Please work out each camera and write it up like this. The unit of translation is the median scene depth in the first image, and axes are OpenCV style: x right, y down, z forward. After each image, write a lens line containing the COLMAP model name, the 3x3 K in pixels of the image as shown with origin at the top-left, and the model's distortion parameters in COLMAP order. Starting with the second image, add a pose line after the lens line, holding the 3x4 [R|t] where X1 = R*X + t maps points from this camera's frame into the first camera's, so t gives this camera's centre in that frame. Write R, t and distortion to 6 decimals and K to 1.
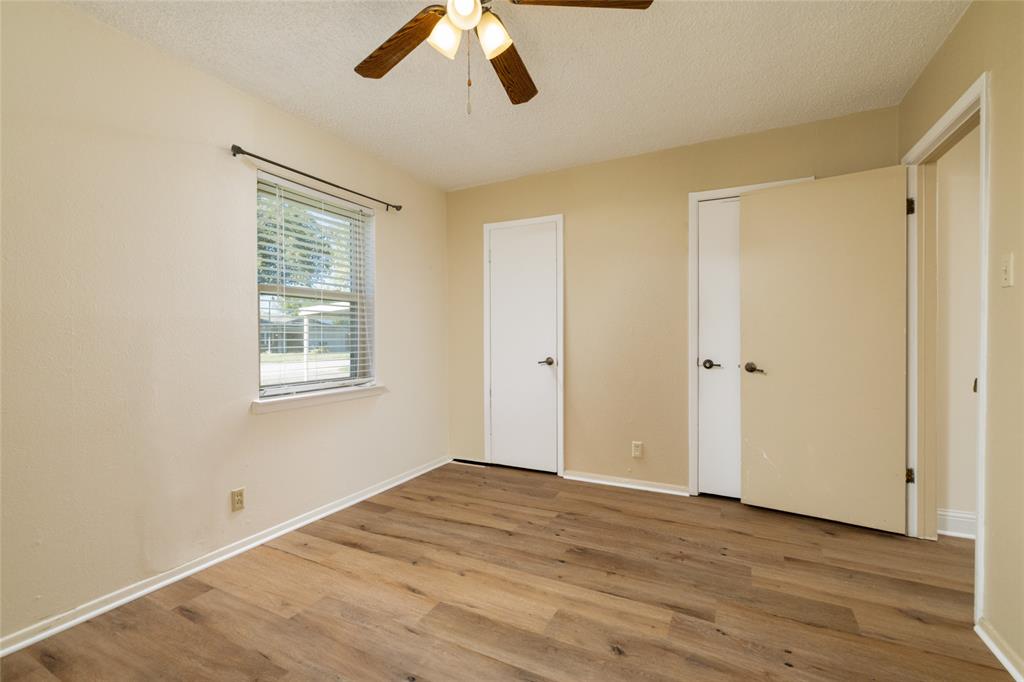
lens RADIAL K [[438.5, 0, 517.9], [0, 438.5, 341.0], [0, 0, 1]] dist [-0.001470, -0.000094]
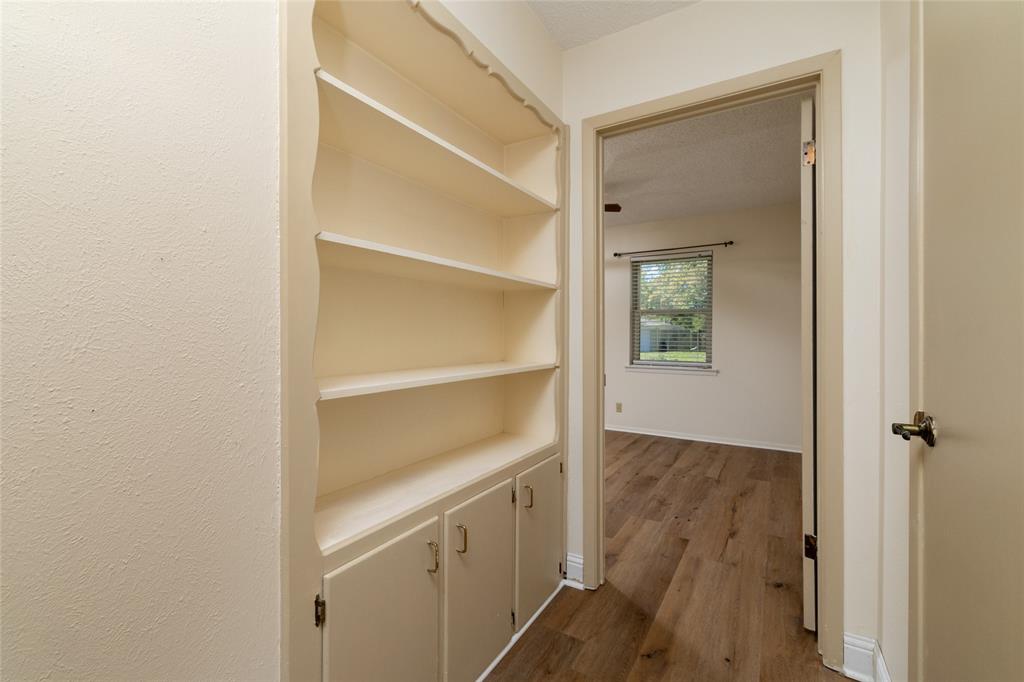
lens RADIAL K [[419.6, 0, 505.2], [0, 419.6, 334.3], [0, 0, 1]] dist [-0.000333, -0.000053]
pose [[-0.072873, 0.006969, -0.997317, 1.683429], [-0.009776, 0.999923, 0.007702, -0.029774], [0.997293, 0.010311, -0.072800, 0.605307]]
